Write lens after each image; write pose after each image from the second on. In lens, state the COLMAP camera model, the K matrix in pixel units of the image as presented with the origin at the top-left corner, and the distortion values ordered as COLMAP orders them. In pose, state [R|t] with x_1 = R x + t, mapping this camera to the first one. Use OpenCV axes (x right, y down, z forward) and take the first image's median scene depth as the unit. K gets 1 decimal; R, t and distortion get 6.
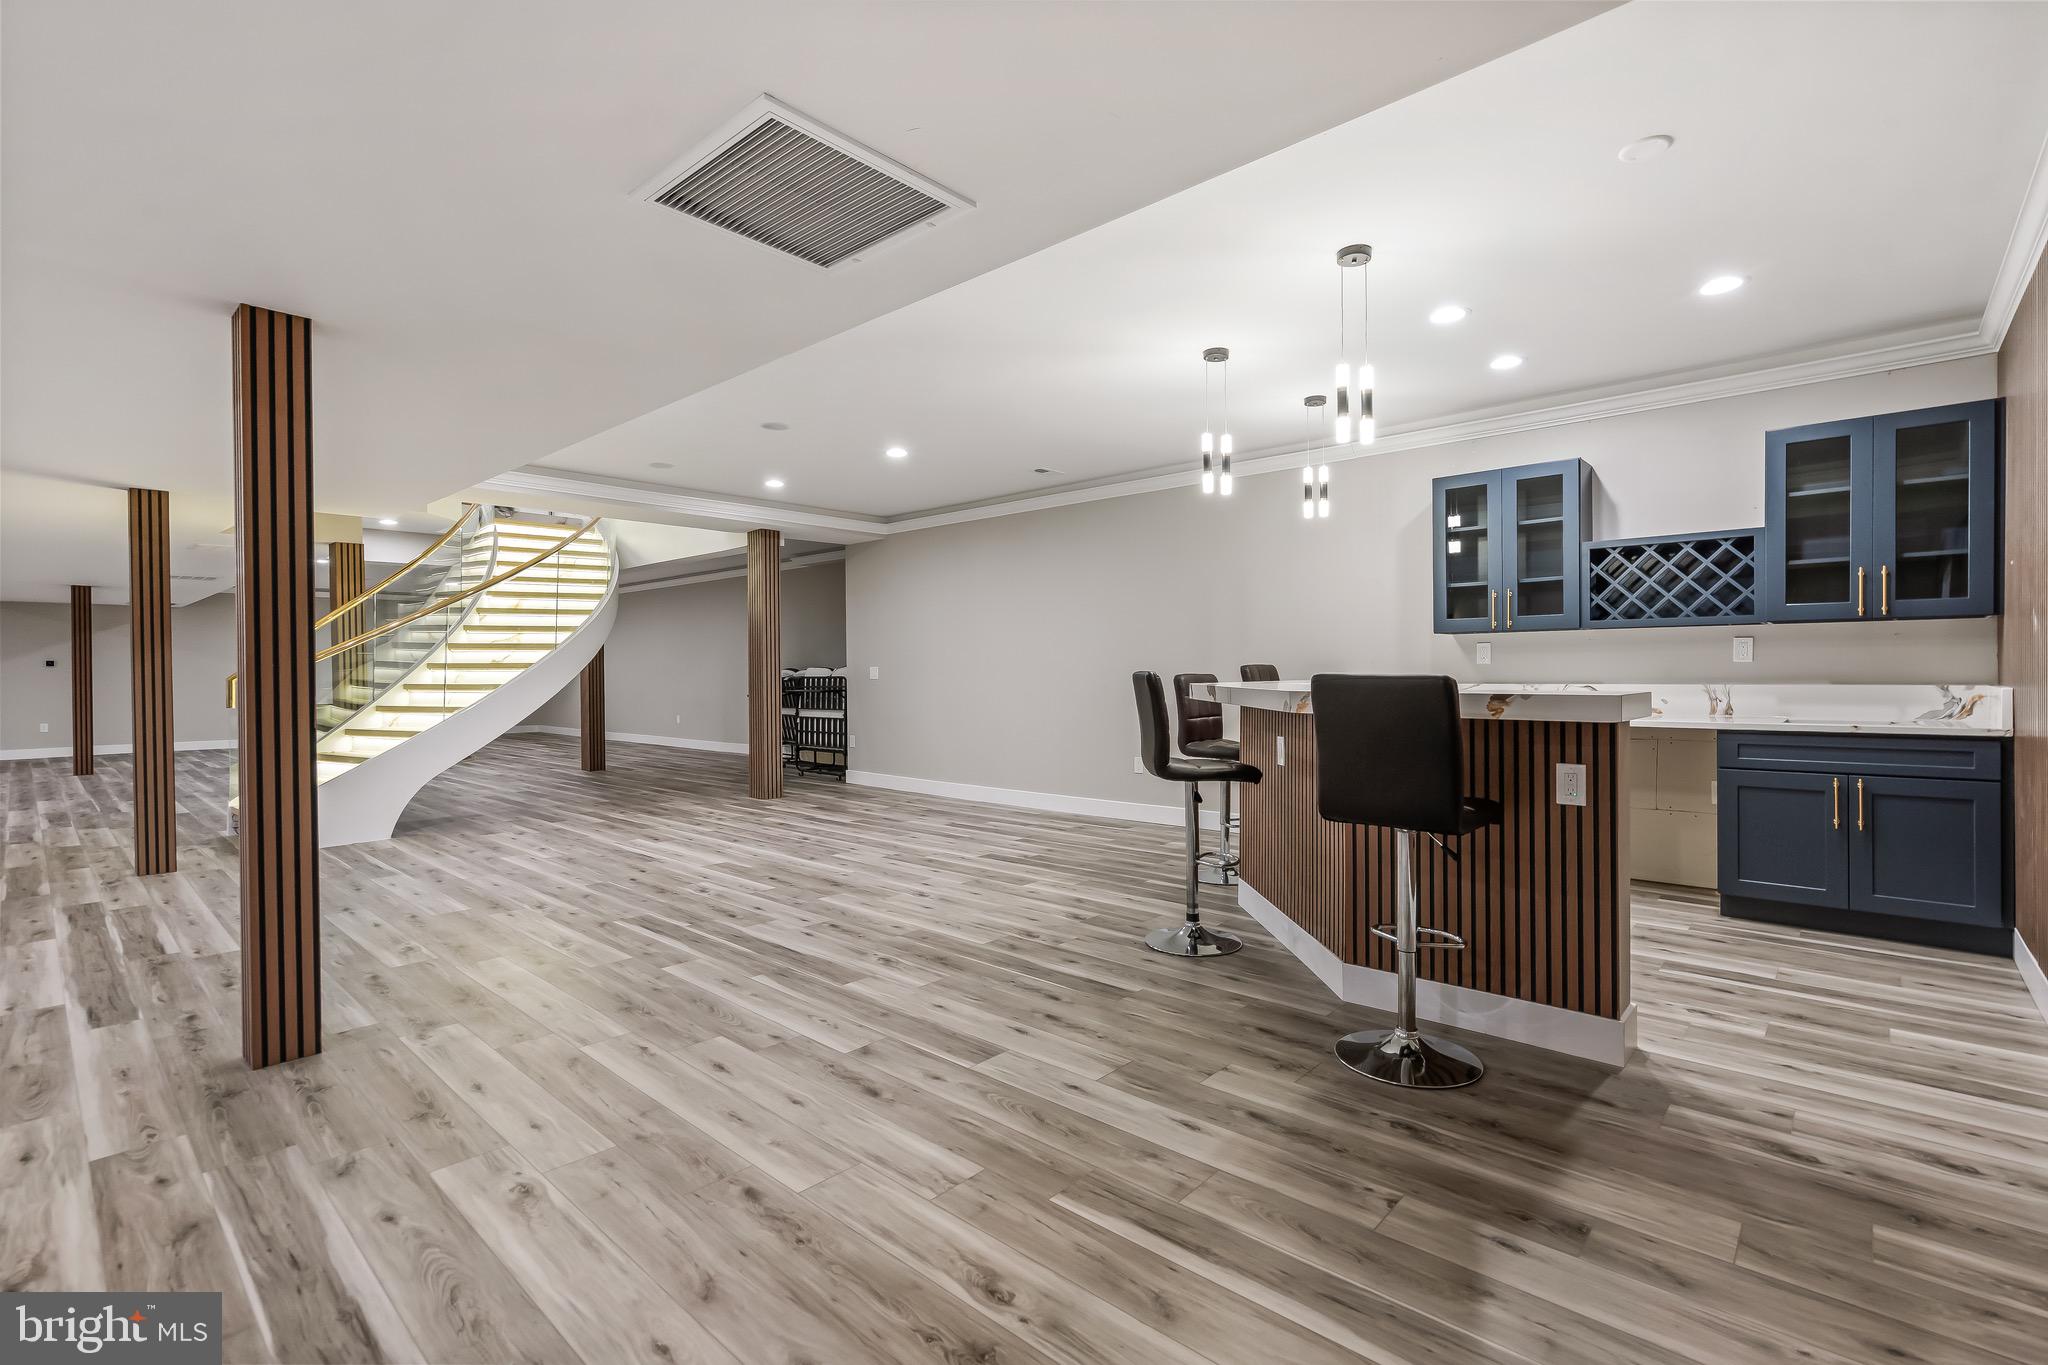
lens RADIAL K [[946.4, 0, 1002.6], [0, 946.4, 678.2], [0, 0, 1]] dist [-0.004206, 0.002245]
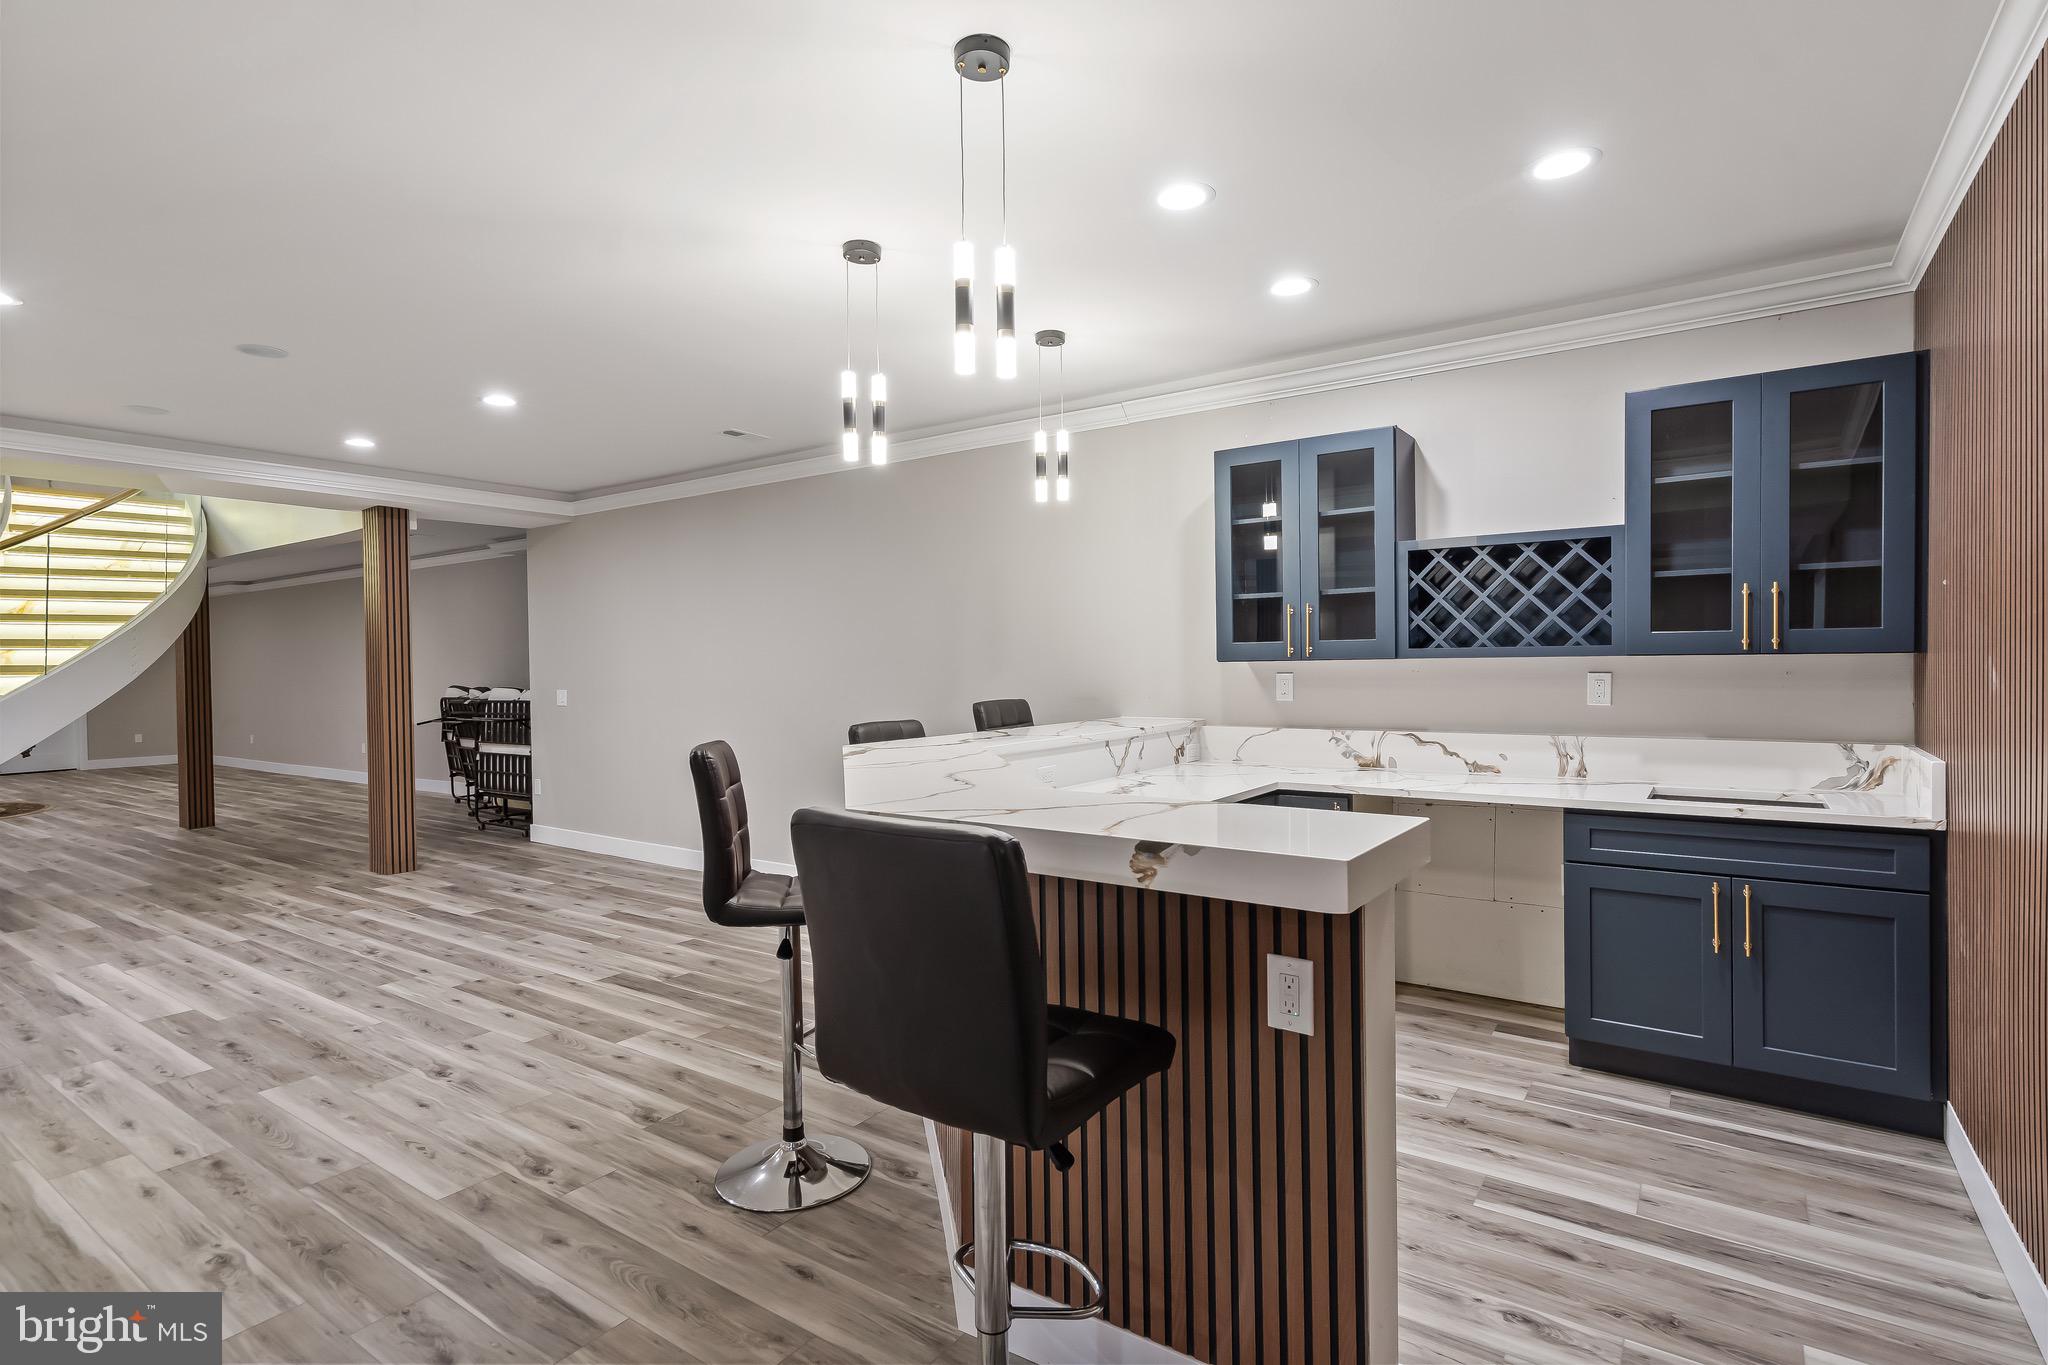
lens RADIAL K [[1006.9, 0, 1021.5], [0, 1006.9, 677.5], [0, 0, 1]] dist [0.001256, 0.001452]
pose [[0.991419, -0.005965, 0.130589, 0.242290], [0.005070, 0.999961, 0.007183, -0.049973], [-0.130627, -0.006460, 0.991411, 0.288400]]
